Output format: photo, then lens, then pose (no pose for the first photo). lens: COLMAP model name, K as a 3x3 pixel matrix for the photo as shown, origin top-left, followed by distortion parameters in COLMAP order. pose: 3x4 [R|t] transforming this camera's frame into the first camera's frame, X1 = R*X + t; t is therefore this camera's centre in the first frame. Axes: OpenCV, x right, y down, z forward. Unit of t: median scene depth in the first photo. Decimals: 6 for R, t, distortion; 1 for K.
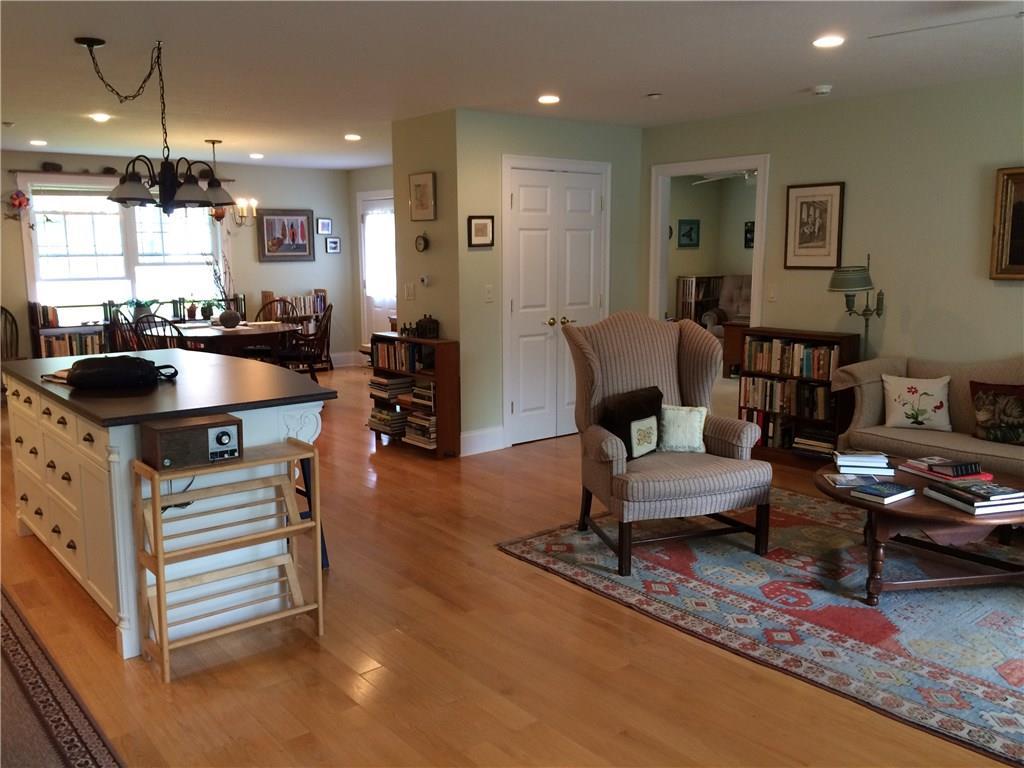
lens RADIAL K [[872.5, 0, 509.6], [0, 872.5, 387.4], [0, 0, 1]] dist [0.082670, -0.109051]
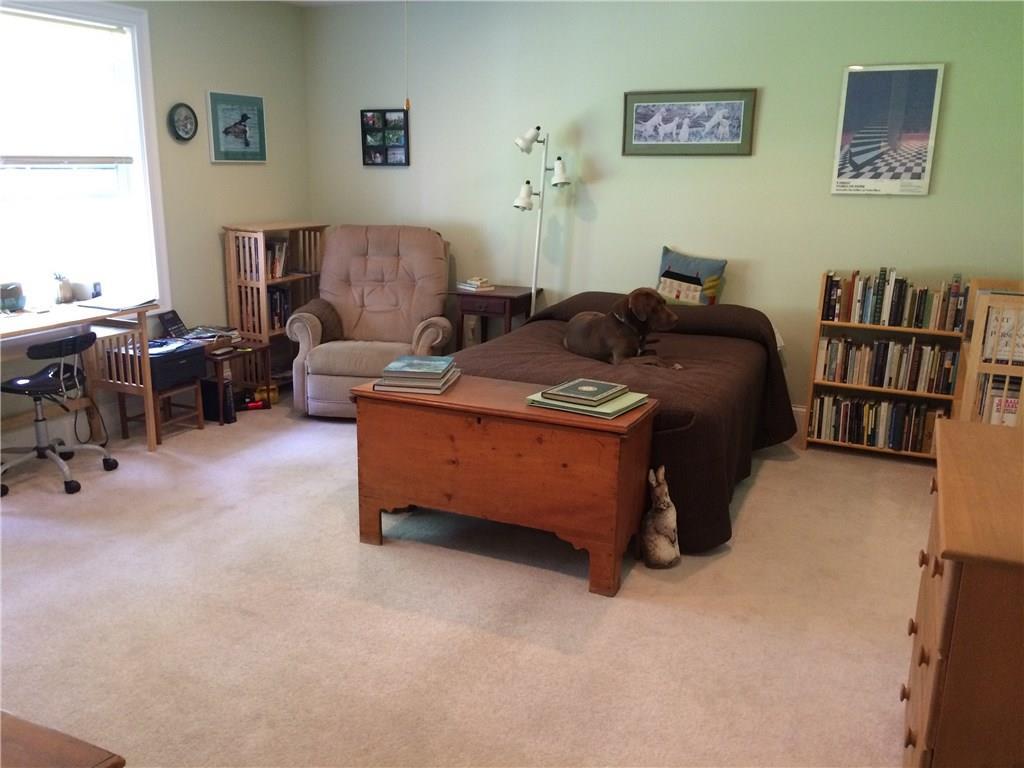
lens RADIAL K [[872.5, 0, 509.6], [0, 872.5, 387.4], [0, 0, 1]] dist [0.082670, -0.109051]
pose [[0.892123, -0.090487, 0.442639, 0.118386], [0.048899, 0.993321, 0.104507, -0.086357], [-0.449139, -0.071588, 0.890589, 0.538892]]
